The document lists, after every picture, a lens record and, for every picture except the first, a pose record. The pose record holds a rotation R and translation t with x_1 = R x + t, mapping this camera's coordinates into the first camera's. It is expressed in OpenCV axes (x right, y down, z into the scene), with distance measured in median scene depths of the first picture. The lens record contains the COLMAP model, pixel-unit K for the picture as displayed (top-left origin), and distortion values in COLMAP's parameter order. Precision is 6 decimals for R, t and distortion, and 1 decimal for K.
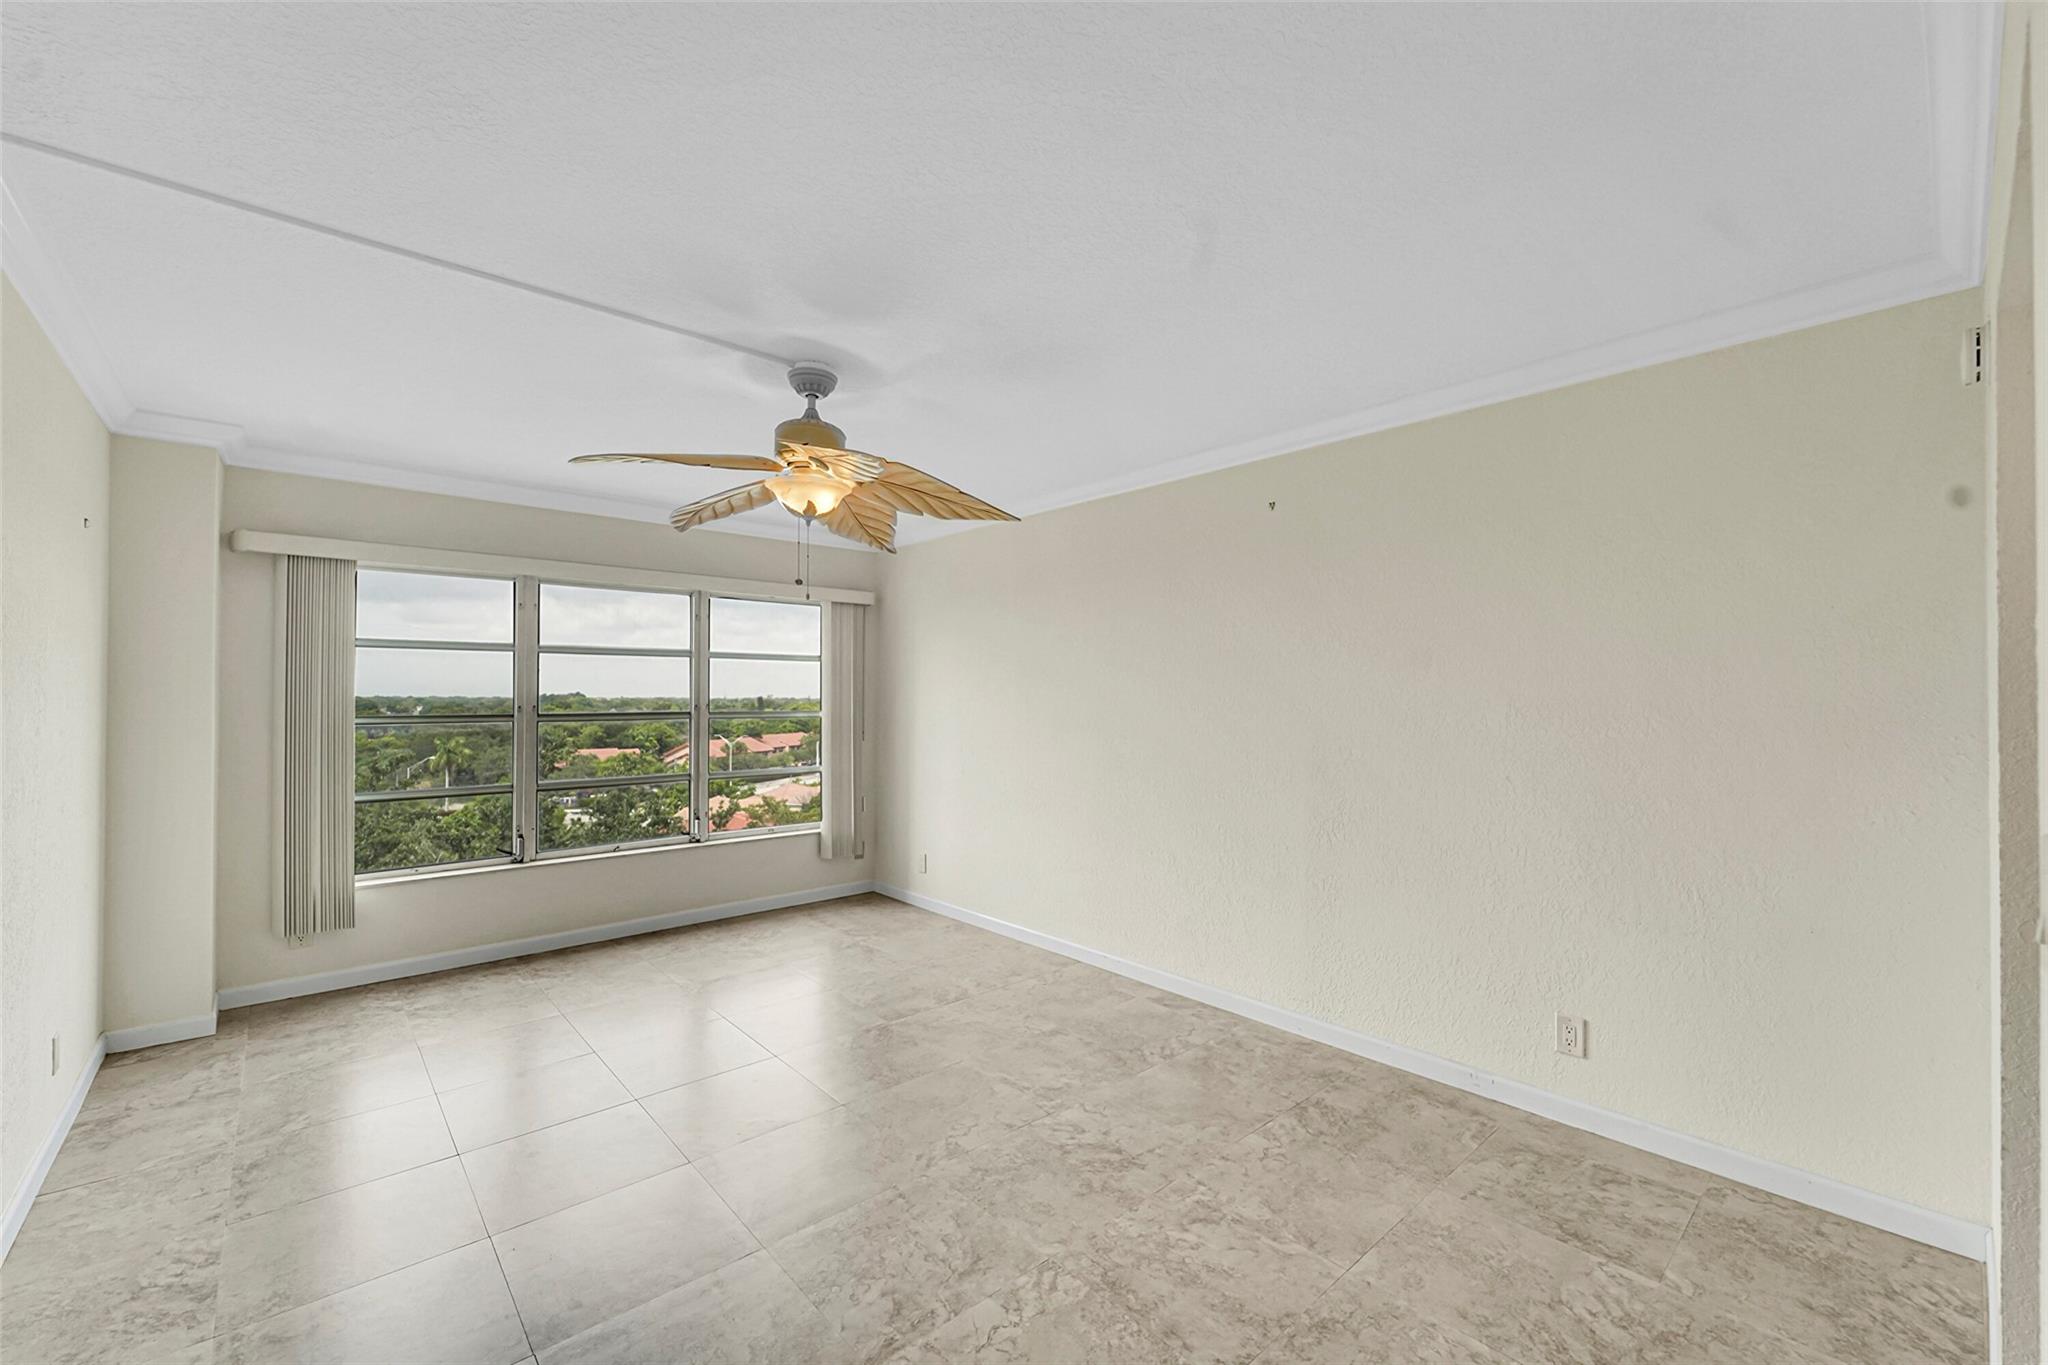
lens RADIAL K [[822.6, 0, 1019.8], [0, 822.6, 688.5], [0, 0, 1]] dist [0.001064, -0.000145]
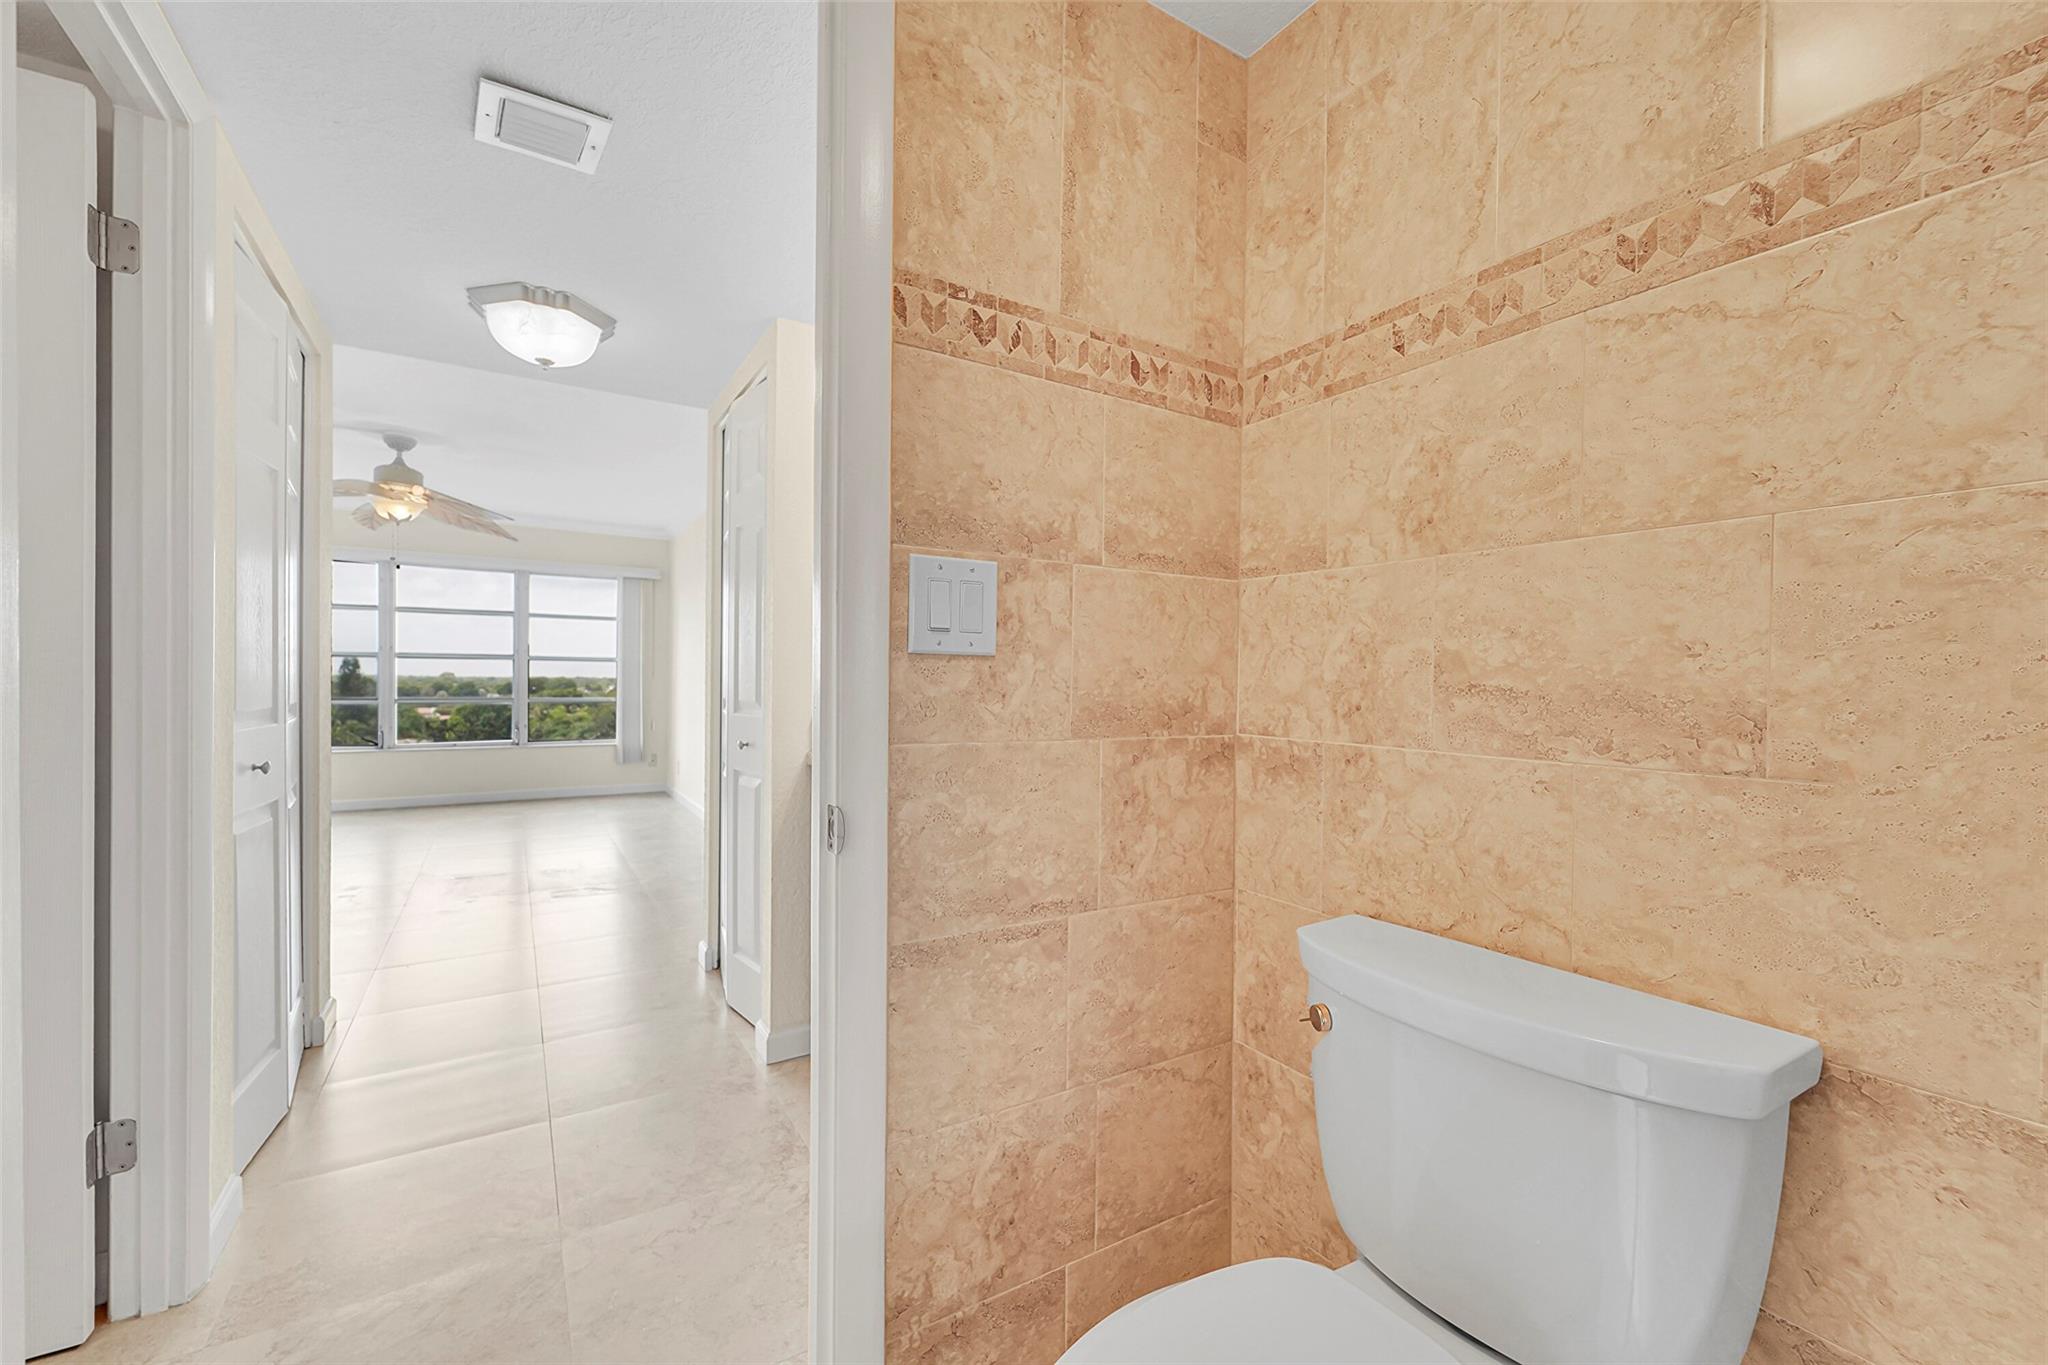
lens RADIAL K [[822.6, 0, 1019.8], [0, 822.6, 688.5], [0, 0, 1]] dist [0.001064, -0.000145]
pose [[0.985689, 0.011234, -0.168201, 1.155940], [-0.008150, 0.999786, 0.019013, 0.090136], [0.168378, -0.017370, 0.985569, -0.482902]]
